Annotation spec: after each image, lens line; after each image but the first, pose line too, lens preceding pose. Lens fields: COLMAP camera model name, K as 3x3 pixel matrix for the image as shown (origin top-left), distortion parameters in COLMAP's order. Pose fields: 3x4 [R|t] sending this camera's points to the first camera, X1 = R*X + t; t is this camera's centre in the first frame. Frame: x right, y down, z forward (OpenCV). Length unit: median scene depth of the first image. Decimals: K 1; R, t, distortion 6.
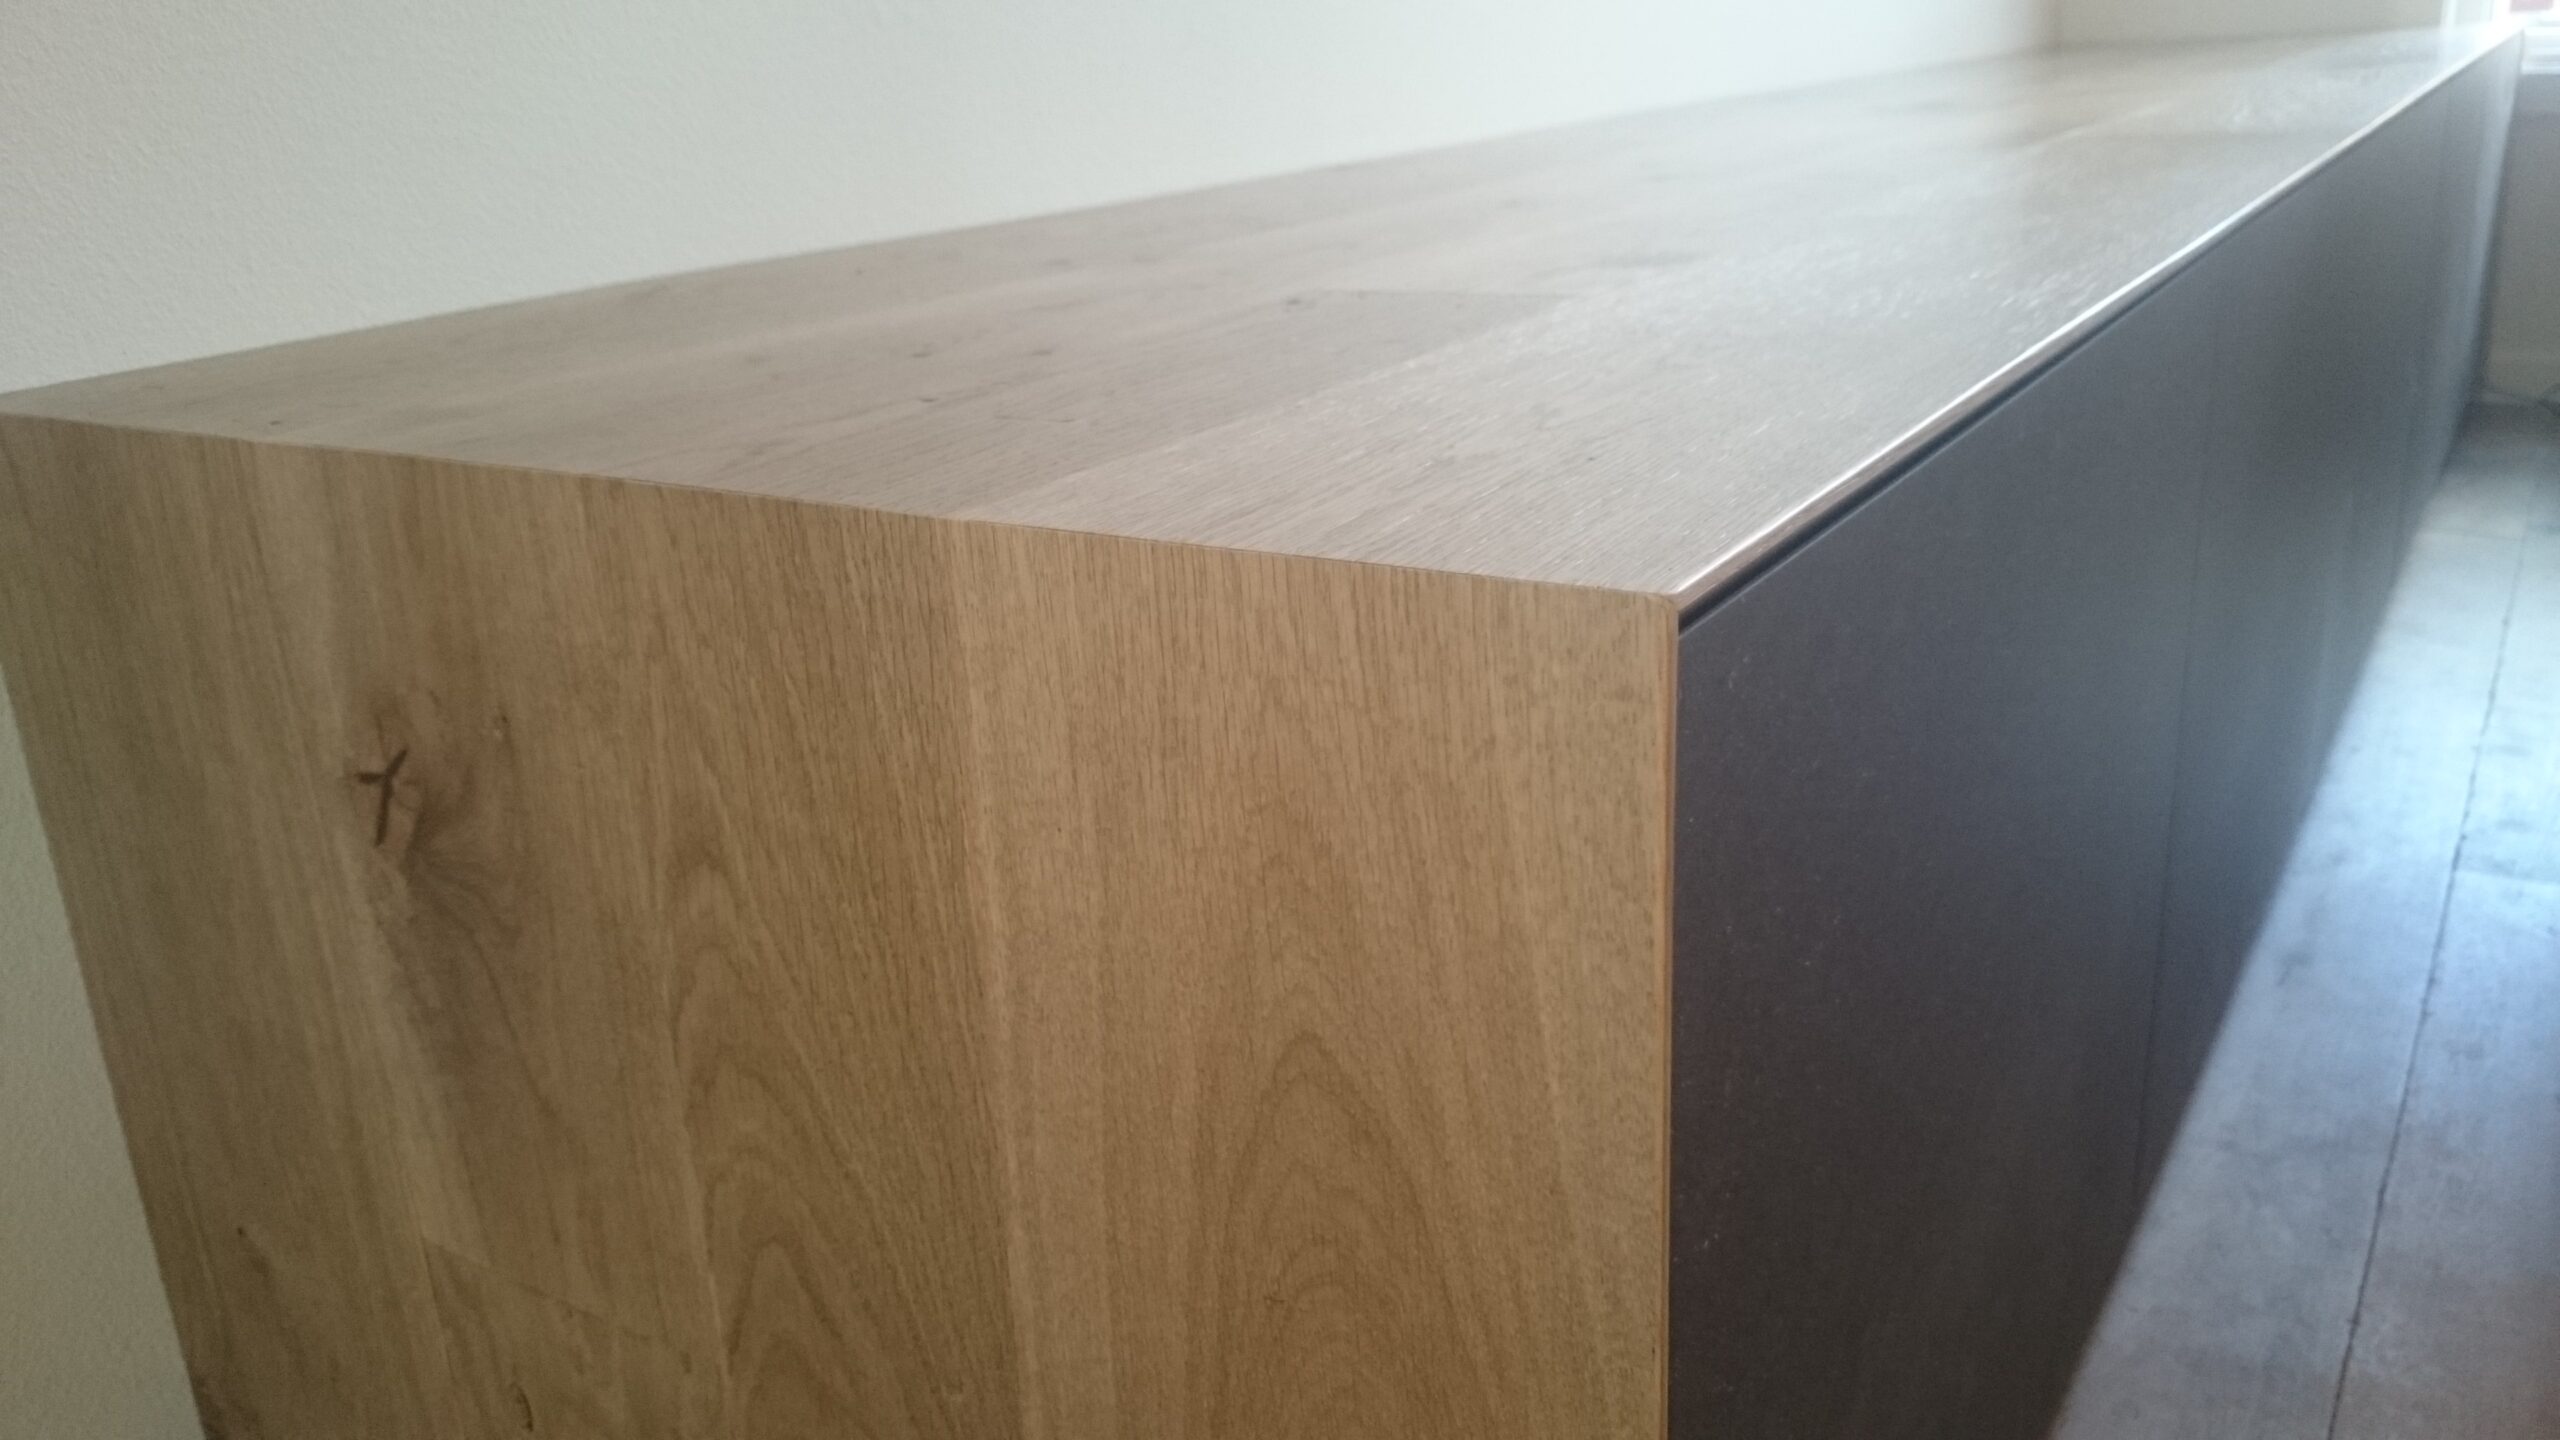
lens RADIAL K [[1975.6, 0, 1280.0], [0, 1975.6, 720.0], [0, 0, 1]] dist [0.073030, -0.149249]
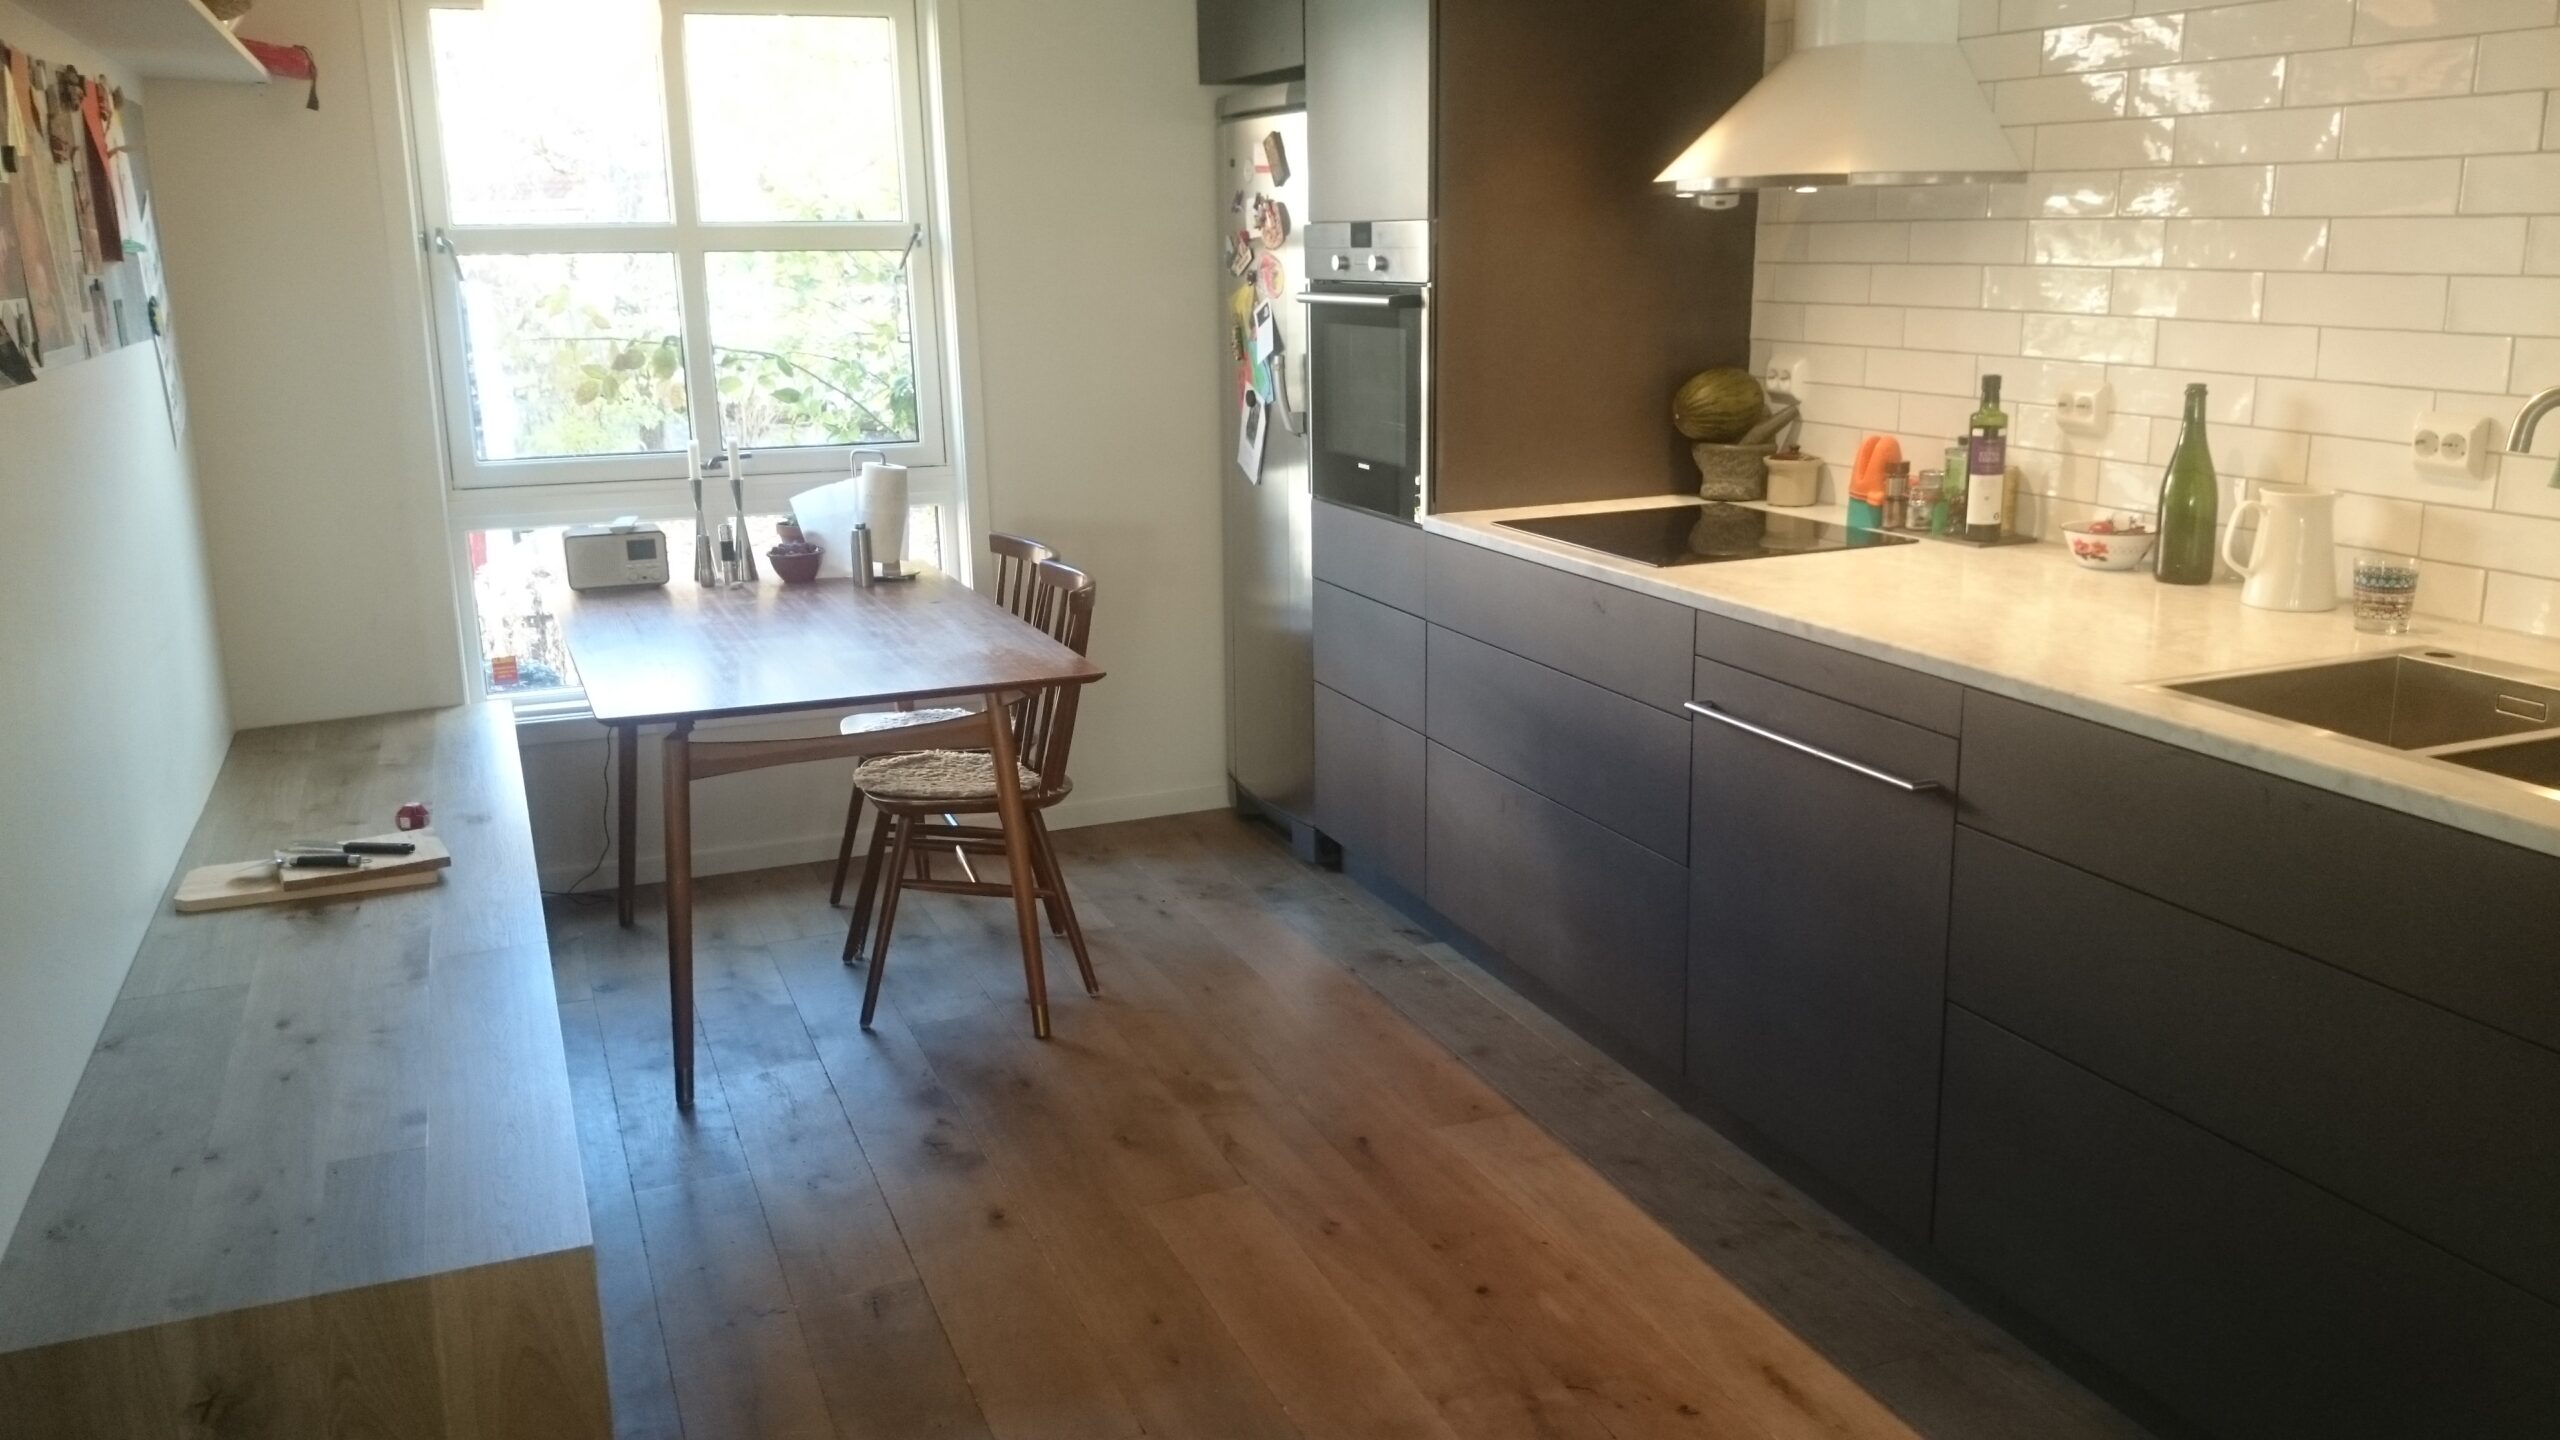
lens RADIAL K [[1975.6, 0, 1280.0], [0, 1975.6, 720.0], [0, 0, 1]] dist [0.073030, -0.149249]
pose [[0.574505, -0.140559, 0.806342, -2.189369], [0.250756, 0.968000, -0.009921, -0.685225], [-0.779144, 0.207894, 0.591367, -3.074632]]
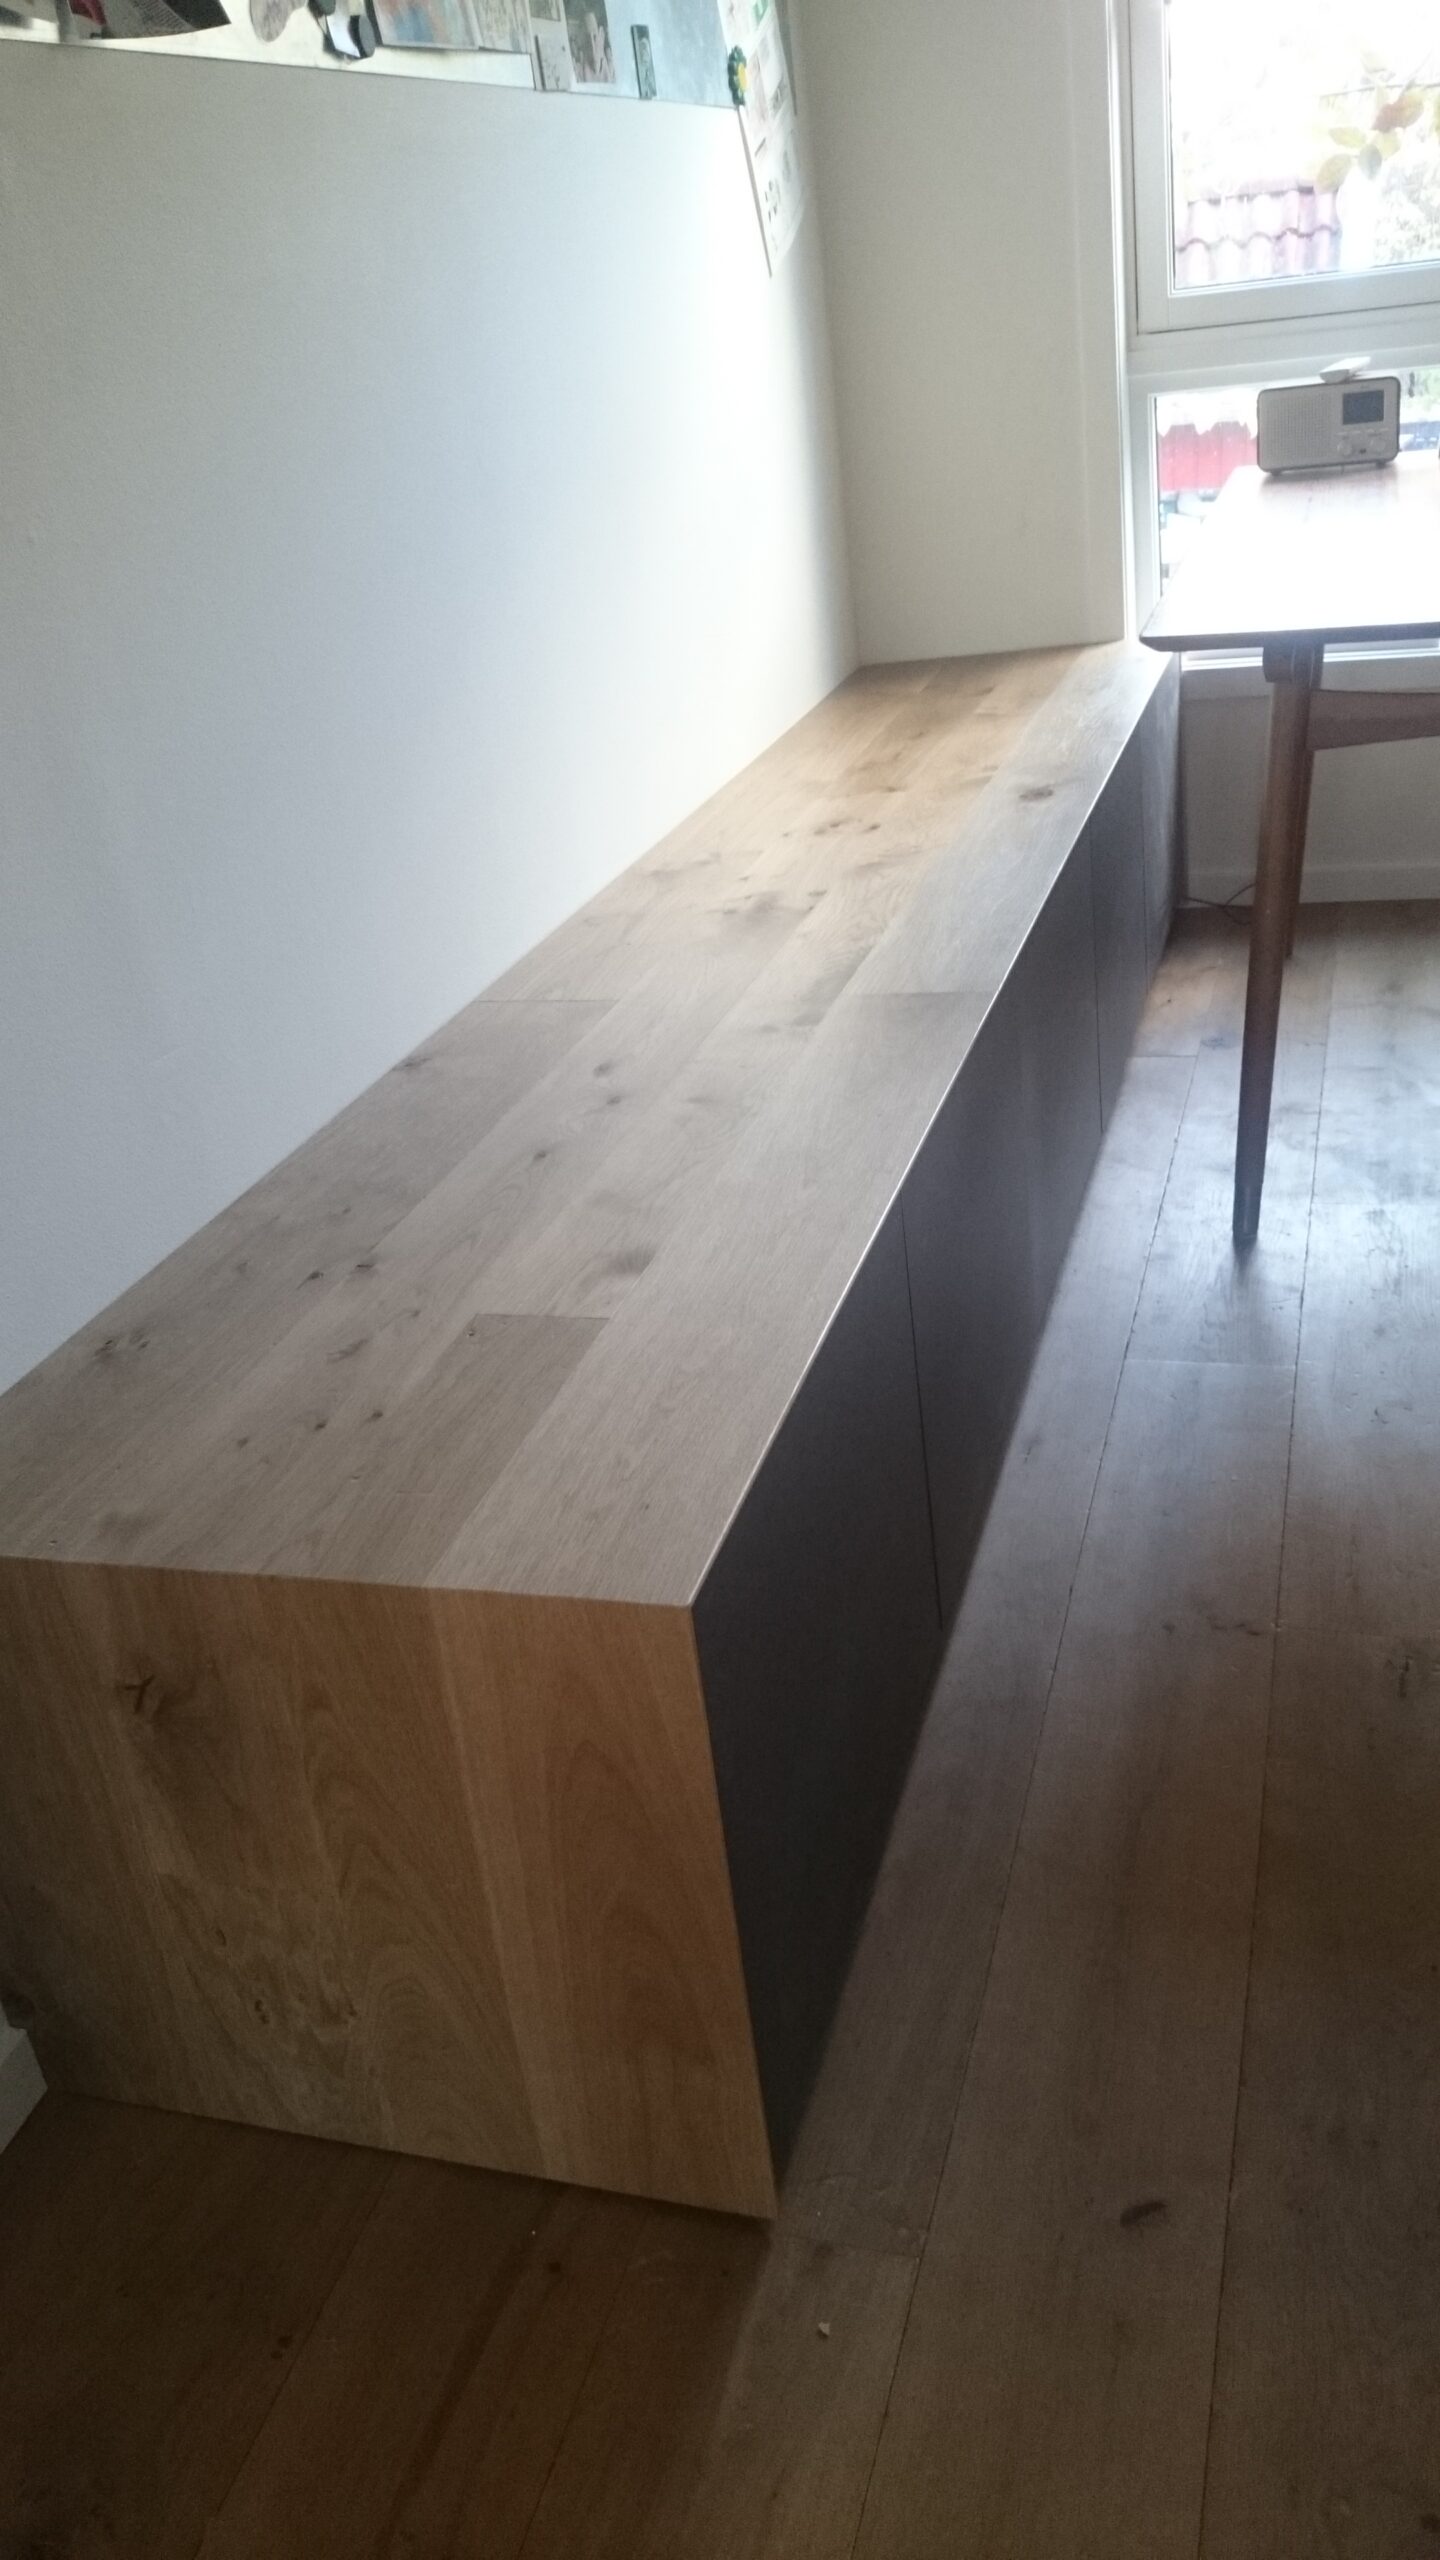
lens RADIAL K [[1982.4, 0, 720.0], [0, 1982.4, 1280.0], [0, 0, 1]] dist [0.065514, -0.101901]
pose [[0.959765, -0.171807, 0.222111, -0.256044], [0.147821, 0.981638, 0.120565, -0.643330], [-0.238747, -0.082882, 0.967538, -1.410712]]
